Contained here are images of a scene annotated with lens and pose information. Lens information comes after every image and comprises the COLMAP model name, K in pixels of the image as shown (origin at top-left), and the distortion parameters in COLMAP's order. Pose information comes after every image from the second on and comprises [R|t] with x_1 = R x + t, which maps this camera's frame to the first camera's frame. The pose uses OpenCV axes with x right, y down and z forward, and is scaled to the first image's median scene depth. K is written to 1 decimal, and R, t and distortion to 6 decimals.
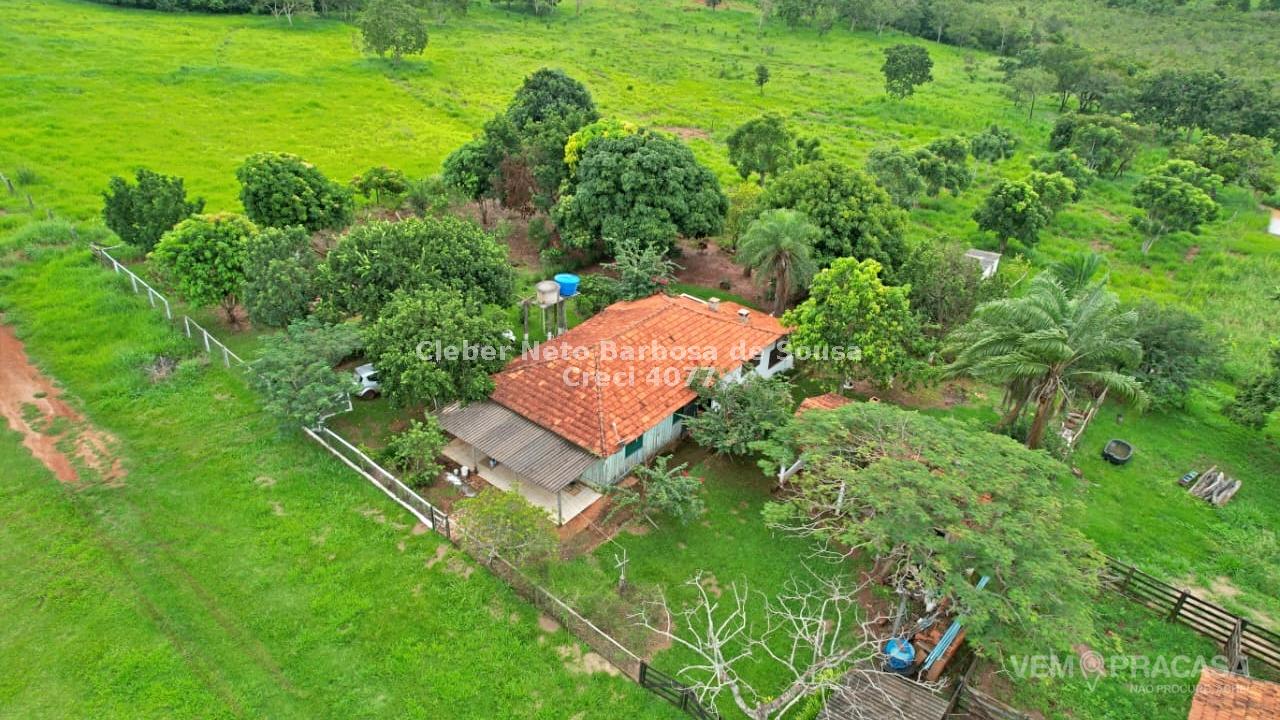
lens RADIAL K [[815.1, 0, 640.0], [0, 815.1, 360.0], [0, 0, 1]] dist [-0.085715, 0.079670]
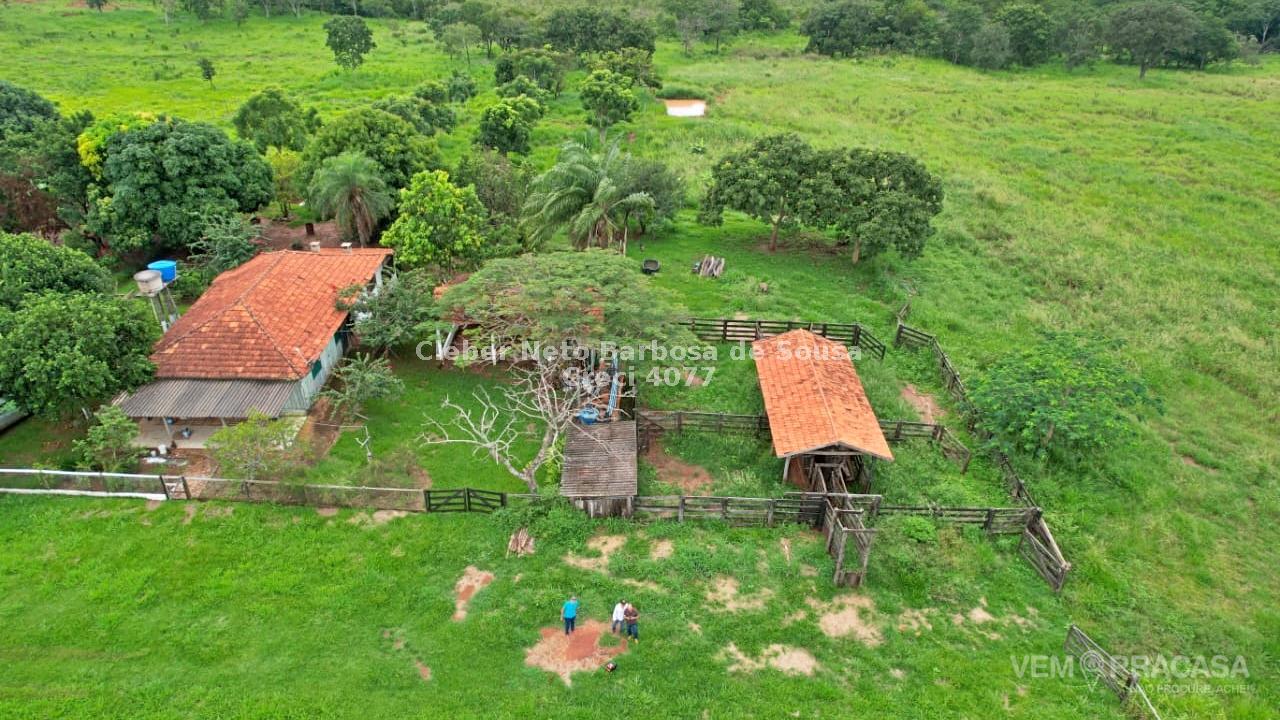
lens RADIAL K [[815.1, 0, 640.0], [0, 815.1, 360.0], [0, 0, 1]] dist [-0.085715, 0.079670]
pose [[0.775337, -0.339713, 0.532398, -0.168778], [0.330144, 0.936667, 0.116877, 0.077195], [-0.538384, 0.085149, 0.838387, -0.115531]]
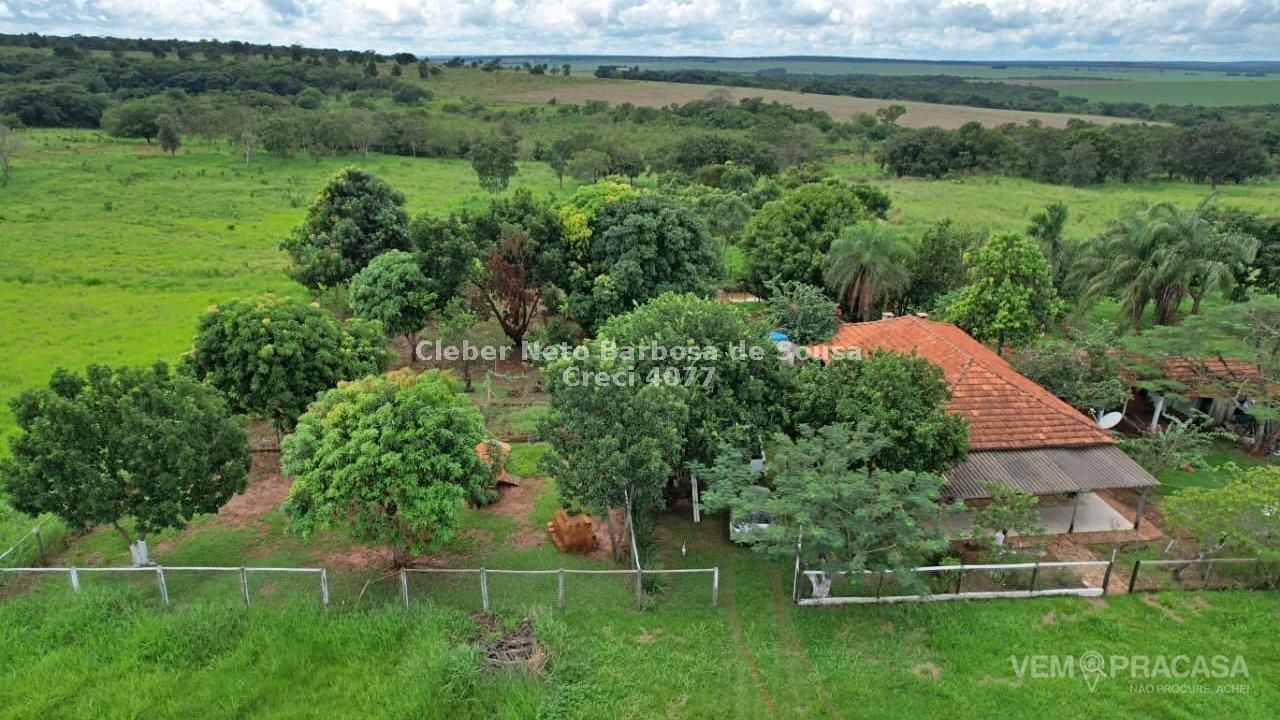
lens RADIAL K [[815.1, 0, 640.0], [0, 815.1, 360.0], [0, 0, 1]] dist [-0.085715, 0.079670]
pose [[0.707457, -0.272067, 0.652291, -0.636164], [0.374199, 0.927151, -0.019136, -0.096688], [-0.599566, 0.257625, 0.757727, 0.388841]]
